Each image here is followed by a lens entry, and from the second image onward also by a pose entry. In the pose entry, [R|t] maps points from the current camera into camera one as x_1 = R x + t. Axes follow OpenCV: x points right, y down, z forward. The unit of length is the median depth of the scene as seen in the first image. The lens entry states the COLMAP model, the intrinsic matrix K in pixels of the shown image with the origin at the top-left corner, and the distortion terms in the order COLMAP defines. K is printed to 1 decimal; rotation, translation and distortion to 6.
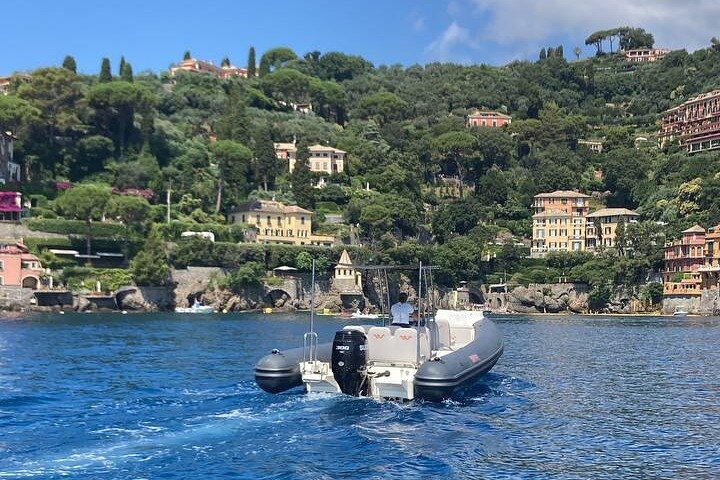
lens RADIAL K [[1190.3, 0, 360.6], [0, 1190.3, 240.5], [0, 0, 1]] dist [0.051003, 0.000000]
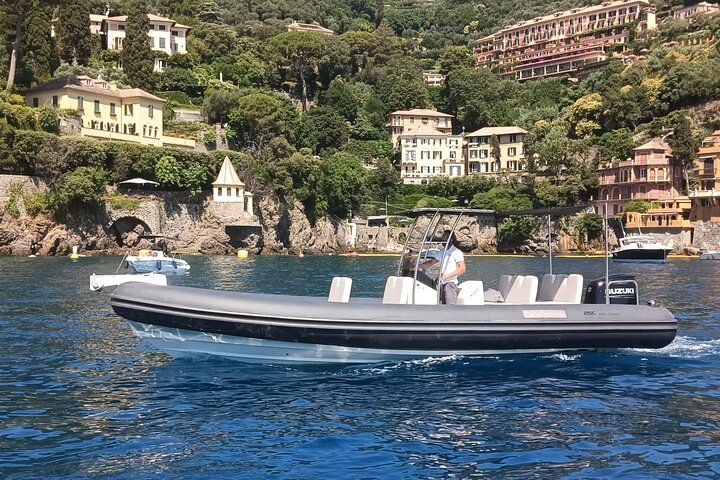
lens RADIAL K [[907.0, 0, 358.8], [0, 907.0, 242.2], [0, 0, 1]] dist [0.073098, 0.000000]
pose [[0.951826, -0.001303, 0.306635, -0.086721], [-0.015463, 0.998515, 0.052241, 0.024695], [-0.306247, -0.054466, 0.950393, 0.464317]]
